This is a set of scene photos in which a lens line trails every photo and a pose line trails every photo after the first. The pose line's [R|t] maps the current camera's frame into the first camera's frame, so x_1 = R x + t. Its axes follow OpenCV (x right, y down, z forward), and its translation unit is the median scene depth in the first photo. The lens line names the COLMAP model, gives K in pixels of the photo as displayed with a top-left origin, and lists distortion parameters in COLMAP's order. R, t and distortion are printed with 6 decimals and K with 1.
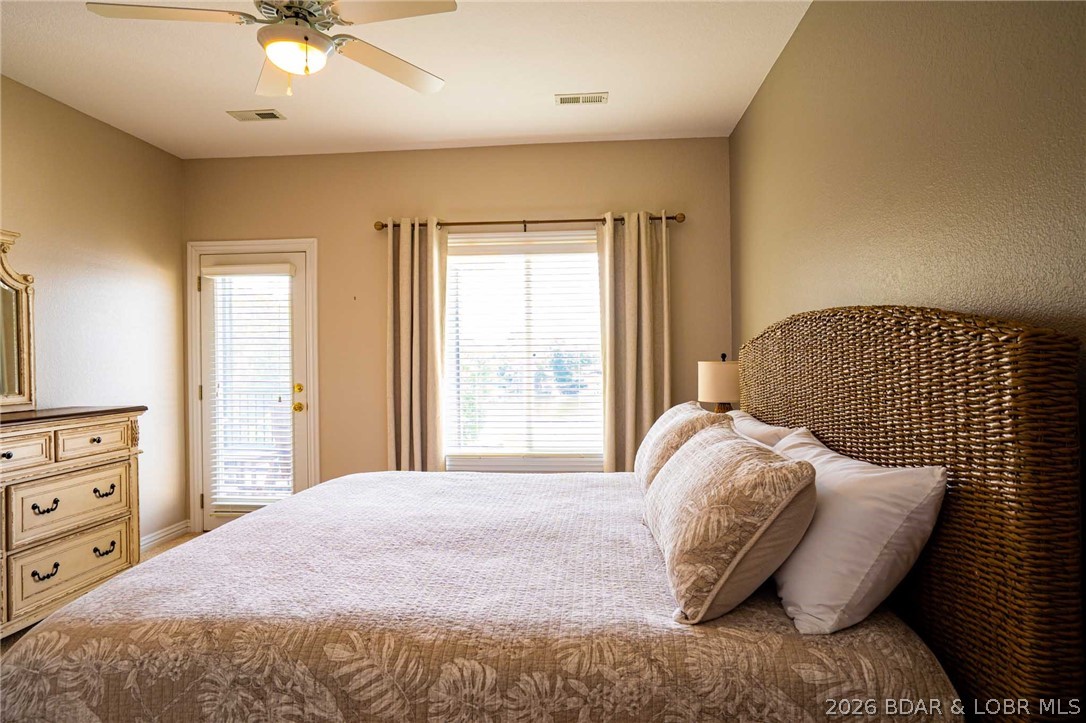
lens RADIAL K [[616.3, 0, 542.2], [0, 616.3, 359.6], [0, 0, 1]] dist [-0.003924, 0.002390]
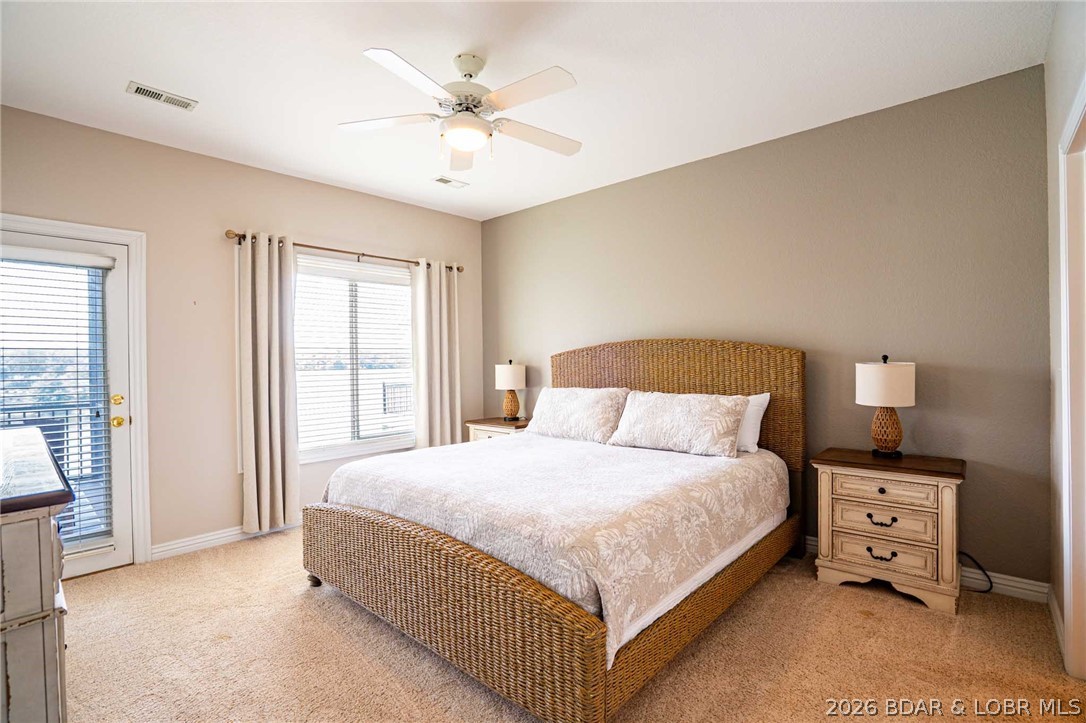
lens RADIAL K [[505.7, 0, 548.2], [0, 505.7, 365.0], [0, 0, 1]] dist [-0.043328, 0.009464]
pose [[0.599644, -0.004836, 0.800253, -0.622474], [0.015260, 0.999869, -0.005392, 0.008552], [-0.800122, 0.015445, 0.599639, 0.109011]]
